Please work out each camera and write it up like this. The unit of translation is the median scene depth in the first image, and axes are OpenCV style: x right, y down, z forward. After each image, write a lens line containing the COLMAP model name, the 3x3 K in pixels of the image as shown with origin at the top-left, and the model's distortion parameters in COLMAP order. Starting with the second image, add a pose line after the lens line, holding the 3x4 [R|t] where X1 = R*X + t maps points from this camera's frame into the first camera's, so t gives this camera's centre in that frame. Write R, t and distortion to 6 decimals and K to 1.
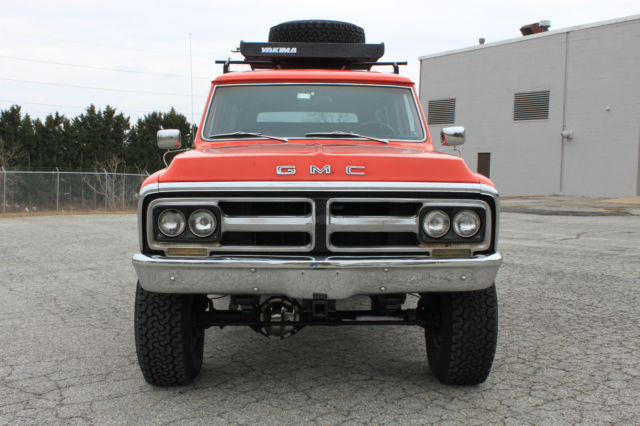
lens RADIAL K [[878.0, 0, 320.0], [0, 878.0, 213.0], [0, 0, 1]] dist [-0.131136, 0.467088]
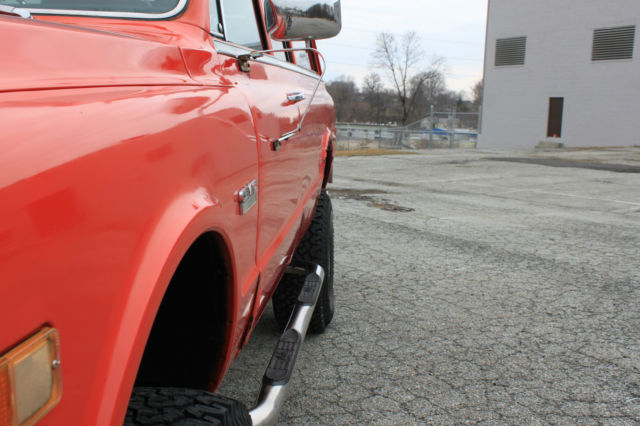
lens RADIAL K [[878.0, 0, 320.0], [0, 878.0, 213.0], [0, 0, 1]] dist [-0.131136, 0.467088]
pose [[0.996044, 0.016026, -0.087402, 0.052723], [-0.010600, 0.998008, 0.062194, -0.007626], [0.088225, -0.061022, 0.994230, 0.173686]]
